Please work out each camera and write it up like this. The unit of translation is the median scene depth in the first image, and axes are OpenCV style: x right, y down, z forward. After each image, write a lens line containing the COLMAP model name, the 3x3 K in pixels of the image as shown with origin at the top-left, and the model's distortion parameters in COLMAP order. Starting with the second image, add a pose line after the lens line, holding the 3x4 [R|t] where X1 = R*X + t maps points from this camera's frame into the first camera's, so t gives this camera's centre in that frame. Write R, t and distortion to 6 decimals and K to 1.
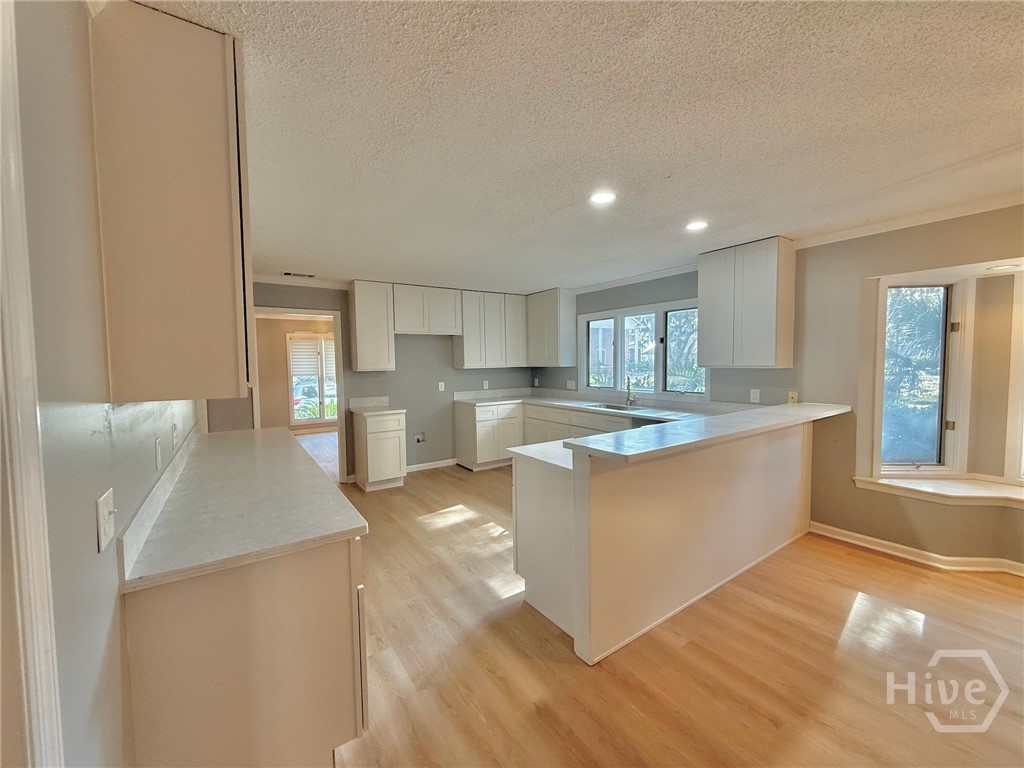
lens RADIAL K [[406.9, 0, 509.8], [0, 406.9, 384.5], [0, 0, 1]] dist [-0.000220, -0.000190]
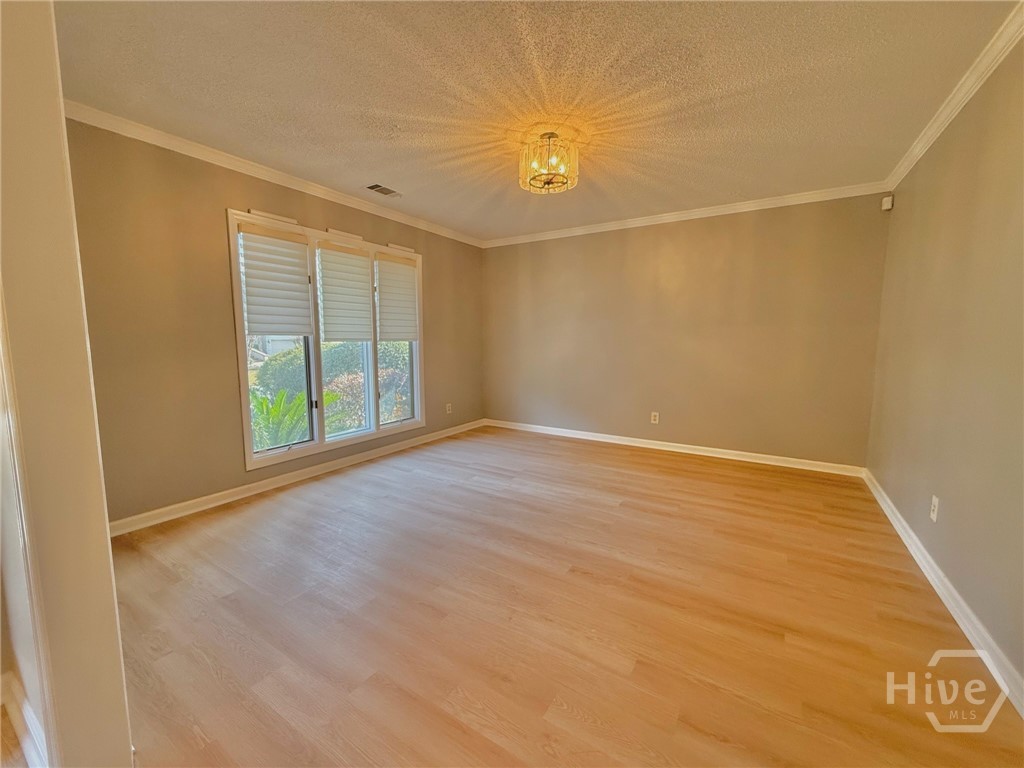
lens RADIAL K [[408.1, 0, 509.8], [0, 408.1, 384.4], [0, 0, 1]] dist [-0.000612, -0.000144]
pose [[0.914957, -0.027208, 0.402633, -0.724785], [0.008047, 0.998756, 0.049203, 0.012494], [-0.403471, -0.041779, 0.914038, 0.886880]]
